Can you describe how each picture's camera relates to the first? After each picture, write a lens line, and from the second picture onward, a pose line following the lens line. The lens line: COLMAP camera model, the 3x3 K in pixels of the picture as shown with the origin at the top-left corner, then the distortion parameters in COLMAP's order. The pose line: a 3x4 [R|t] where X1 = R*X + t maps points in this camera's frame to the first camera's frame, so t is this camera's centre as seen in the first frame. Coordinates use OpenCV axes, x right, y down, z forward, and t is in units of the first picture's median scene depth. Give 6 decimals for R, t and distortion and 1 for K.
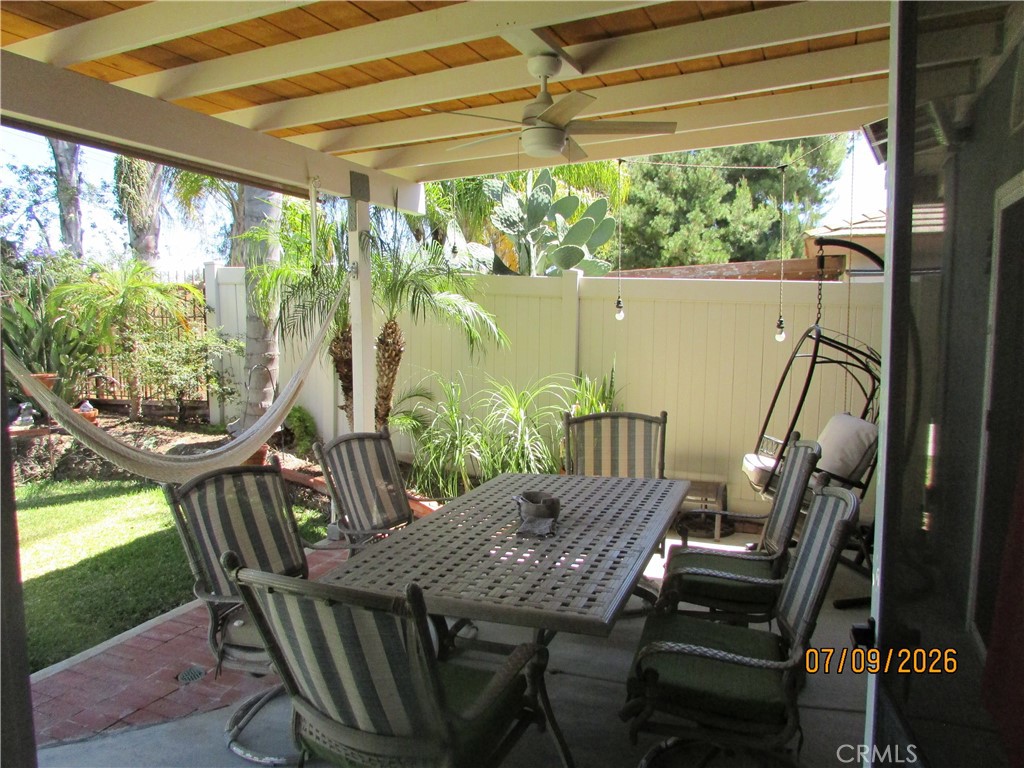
lens RADIAL K [[726.8, 0, 509.6], [0, 726.8, 383.9], [0, 0, 1]] dist [-0.039272, -0.000892]
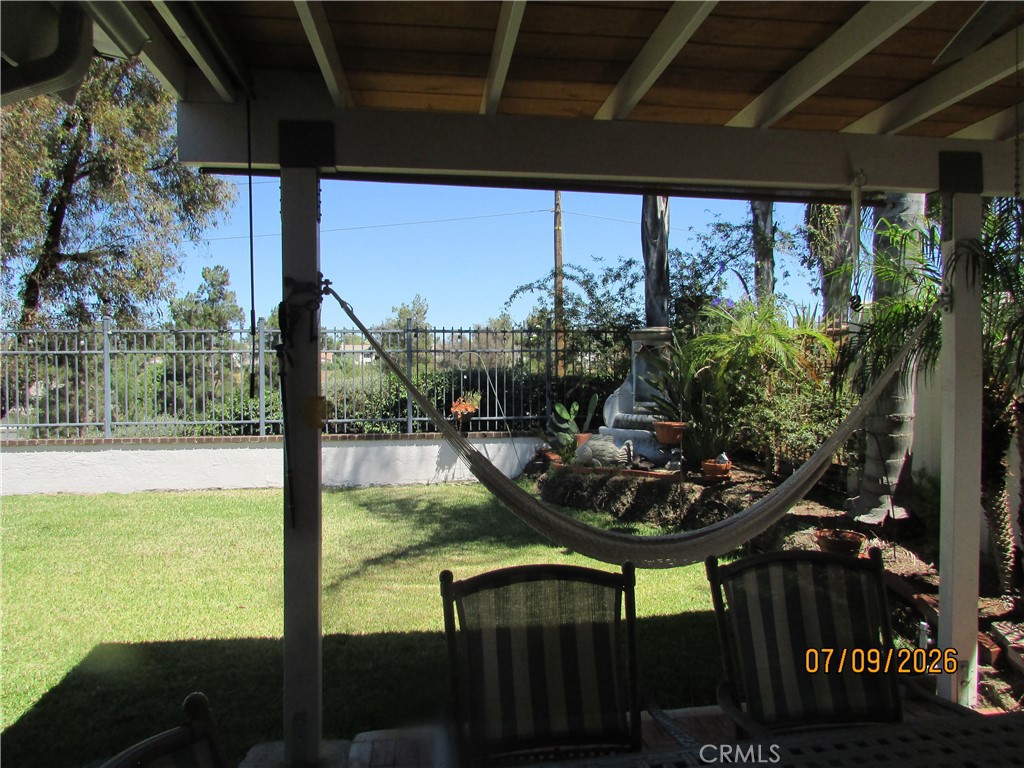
lens RADIAL K [[726.8, 0, 512.8], [0, 726.8, 383.4], [0, 0, 1]] dist [-0.039272, -0.000892]
pose [[0.510155, 0.021085, -0.859824, 0.113252], [-0.079502, 0.996575, -0.022732, -0.025777], [0.856400, 0.079954, 0.510084, 0.254128]]
